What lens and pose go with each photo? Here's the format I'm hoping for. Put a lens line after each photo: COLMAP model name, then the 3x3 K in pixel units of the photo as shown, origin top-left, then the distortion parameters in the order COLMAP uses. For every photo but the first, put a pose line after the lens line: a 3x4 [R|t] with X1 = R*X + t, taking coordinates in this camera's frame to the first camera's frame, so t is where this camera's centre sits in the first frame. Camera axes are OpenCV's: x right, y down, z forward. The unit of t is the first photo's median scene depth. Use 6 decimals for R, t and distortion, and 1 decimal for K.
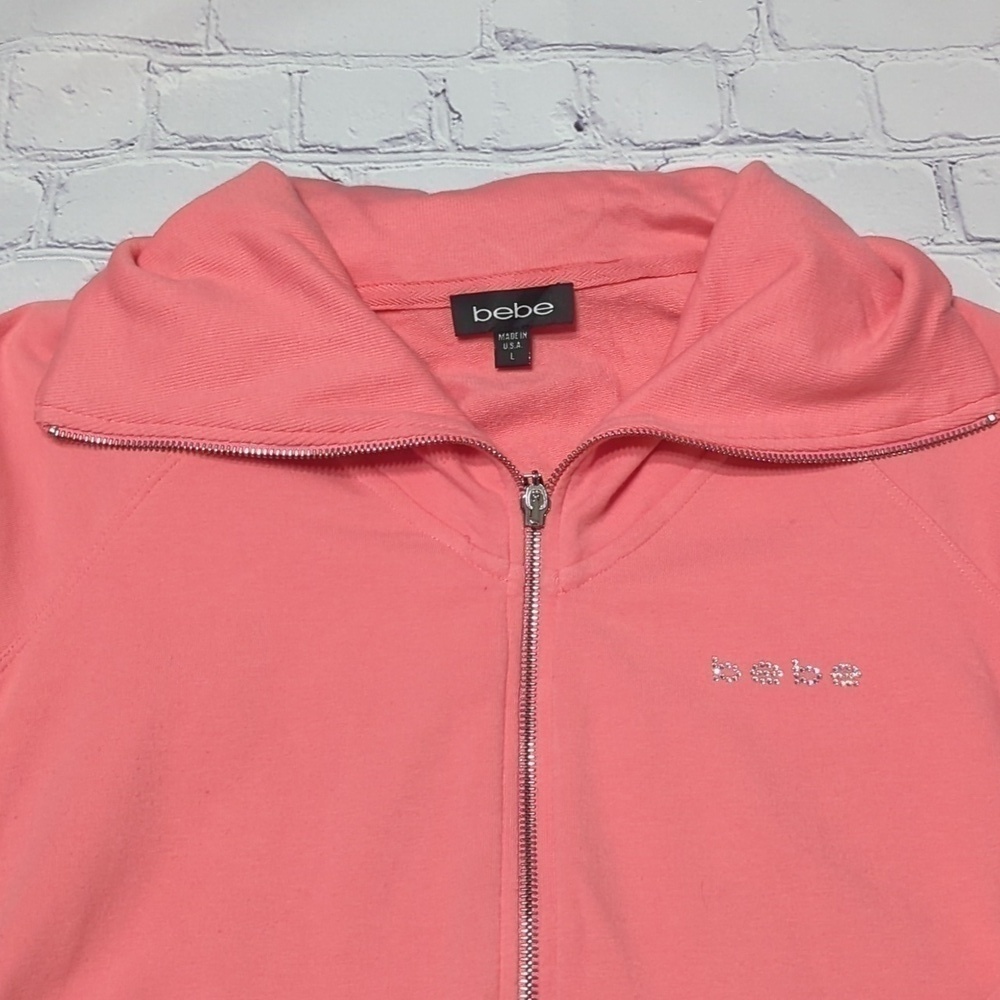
lens RADIAL K [[1930.9, 0, 492.5], [0, 1930.9, 503.1], [0, 0, 1]] dist [-0.003252, 0.000000]
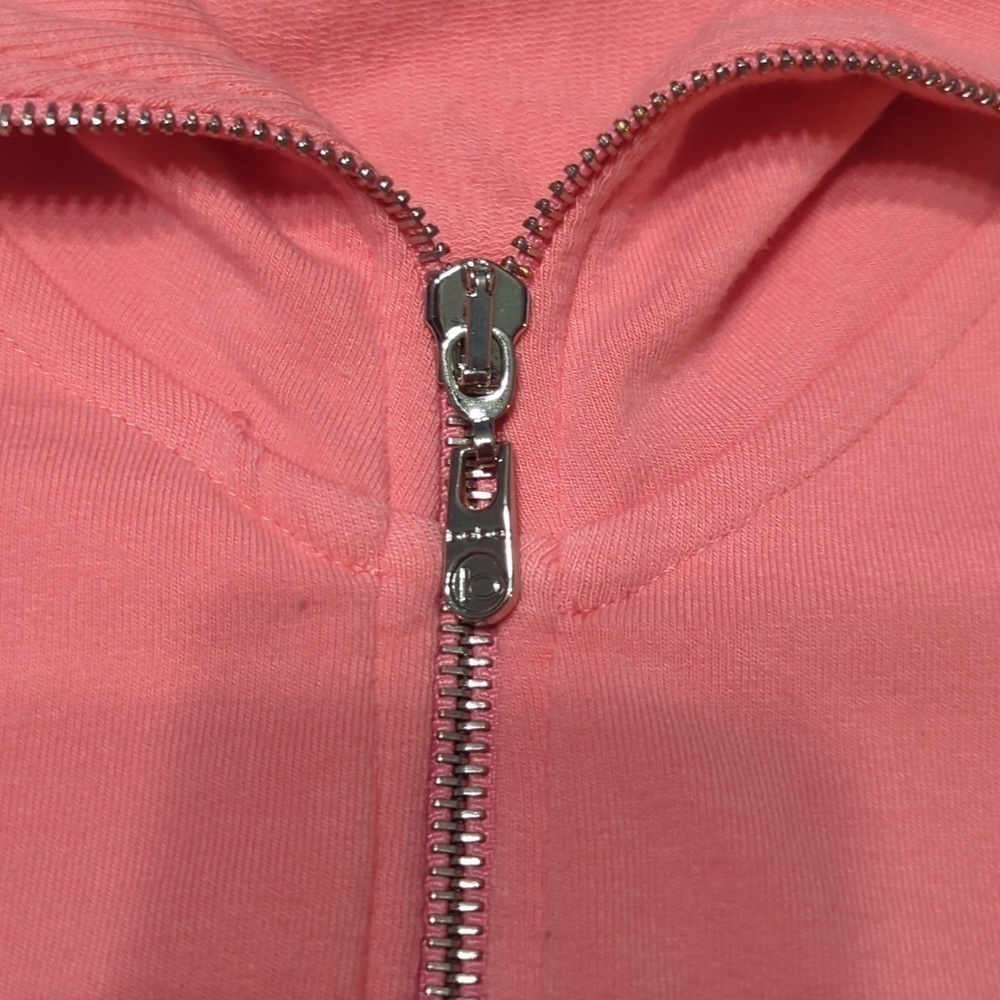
lens RADIAL K [[1930.9, 0, 500.4], [0, 1930.9, 500.5], [0, 0, 1]] dist [-0.003252, 0.000000]
pose [[0.999365, 0.005822, 0.035164, 0.015232], [-0.007319, 0.999066, 0.042591, 0.017049], [-0.034883, -0.042821, 0.998474, 0.709075]]
